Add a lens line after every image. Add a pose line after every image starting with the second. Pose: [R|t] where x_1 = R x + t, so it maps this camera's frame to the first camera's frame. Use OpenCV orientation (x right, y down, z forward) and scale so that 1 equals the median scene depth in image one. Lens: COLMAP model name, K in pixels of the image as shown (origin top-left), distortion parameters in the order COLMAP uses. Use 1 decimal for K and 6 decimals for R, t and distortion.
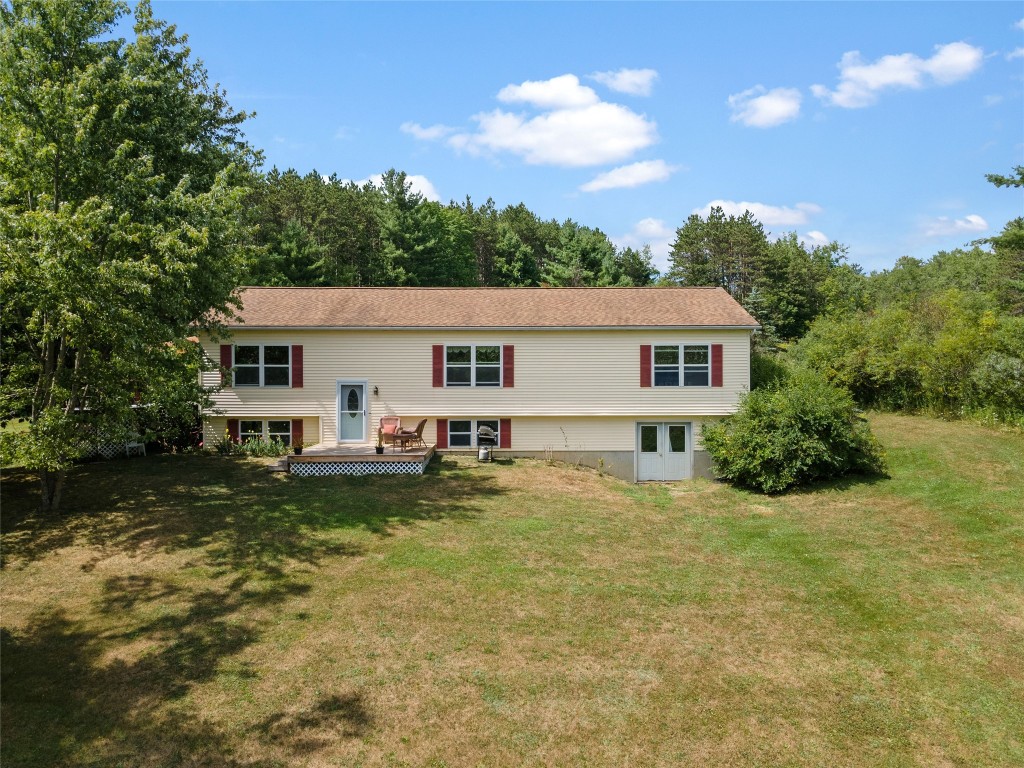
lens RADIAL K [[744.7, 0, 510.8], [0, 744.7, 383.9], [0, 0, 1]] dist [0.041169, 0.025007]
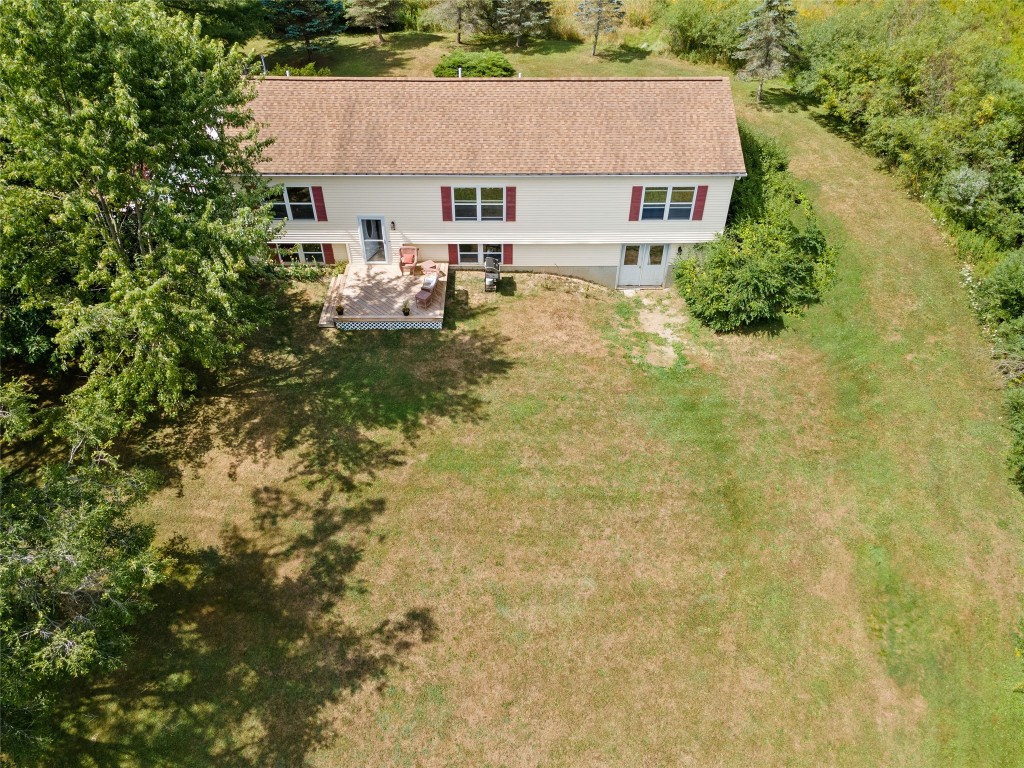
lens RADIAL K [[744.7, 0, 513.4], [0, 744.7, 382.5], [0, 0, 1]] dist [0.041169, 0.025007]
pose [[0.999956, 0.007321, 0.005907, -0.007302], [-0.009403, 0.760868, 0.648839, -0.983112], [0.000256, -0.648866, 0.760903, -0.021262]]
